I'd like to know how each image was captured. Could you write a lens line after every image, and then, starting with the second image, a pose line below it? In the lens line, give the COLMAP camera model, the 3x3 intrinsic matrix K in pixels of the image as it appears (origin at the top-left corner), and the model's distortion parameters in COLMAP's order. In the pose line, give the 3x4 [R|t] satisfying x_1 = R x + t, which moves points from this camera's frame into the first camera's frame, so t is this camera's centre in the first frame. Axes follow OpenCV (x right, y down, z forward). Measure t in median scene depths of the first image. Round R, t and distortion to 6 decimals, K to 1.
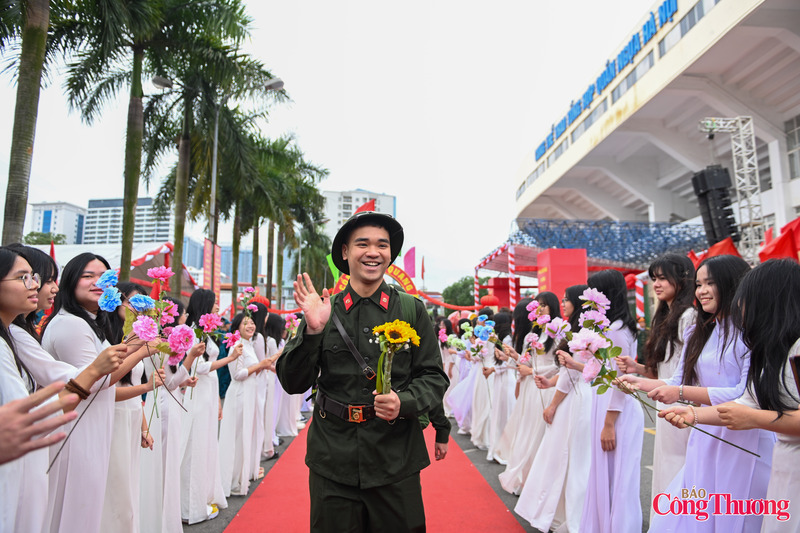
lens RADIAL K [[544.0, 0, 400.5], [0, 544.0, 267.2], [0, 0, 1]] dist [0.005739, -0.002516]
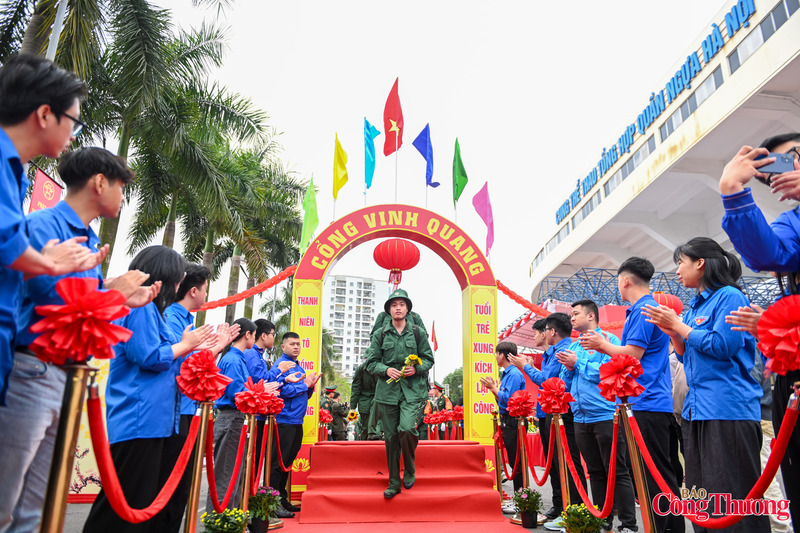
lens RADIAL K [[544.0, 0, 405.7], [0, 544.0, 271.7], [0, 0, 1]] dist [0.005739, -0.002516]
pose [[0.999700, 0.012769, 0.020924, -0.018668], [-0.009222, 0.986814, -0.161597, 0.035290], [-0.022711, 0.161355, 0.986635, 0.202860]]
